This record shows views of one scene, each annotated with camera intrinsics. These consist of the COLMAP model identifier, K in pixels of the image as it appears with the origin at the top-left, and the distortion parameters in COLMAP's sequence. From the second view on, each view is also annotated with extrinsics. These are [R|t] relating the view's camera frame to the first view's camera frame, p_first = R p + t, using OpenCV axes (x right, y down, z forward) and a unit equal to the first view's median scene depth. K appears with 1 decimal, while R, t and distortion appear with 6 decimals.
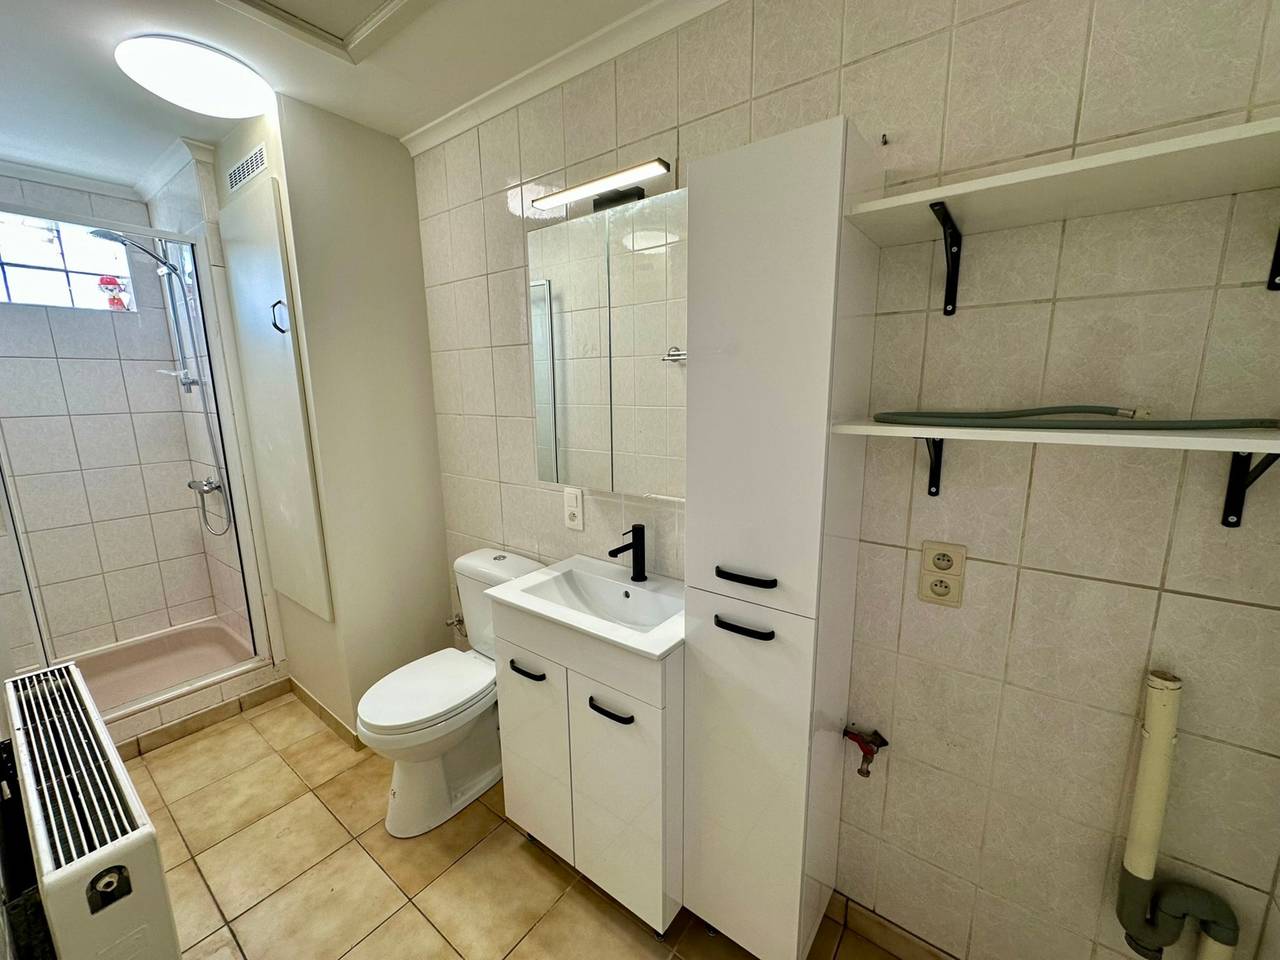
lens RADIAL K [[505.6, 0, 639.3], [0, 505.6, 477.5], [0, 0, 1]] dist [-0.005688, 0.000614]
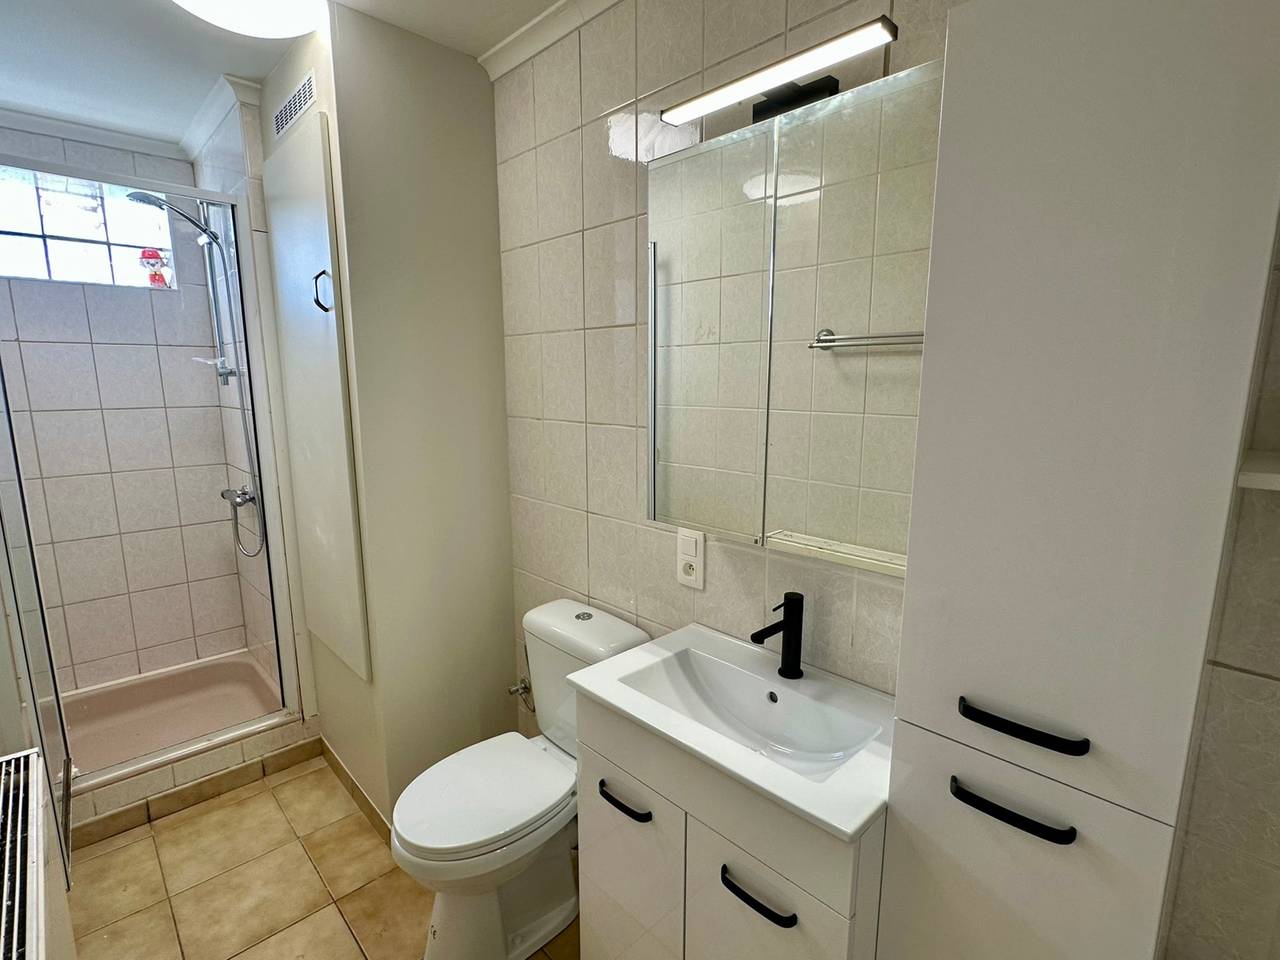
lens RADIAL K [[609.7, 0, 640.0], [0, 609.7, 480.0], [0, 0, 1]] dist [-0.003392, -0.000453]
pose [[0.987338, 0.035820, -0.154532, -0.063202], [-0.038009, 0.999214, -0.011233, -0.029906], [0.154008, 0.016964, 0.987924, 0.130314]]
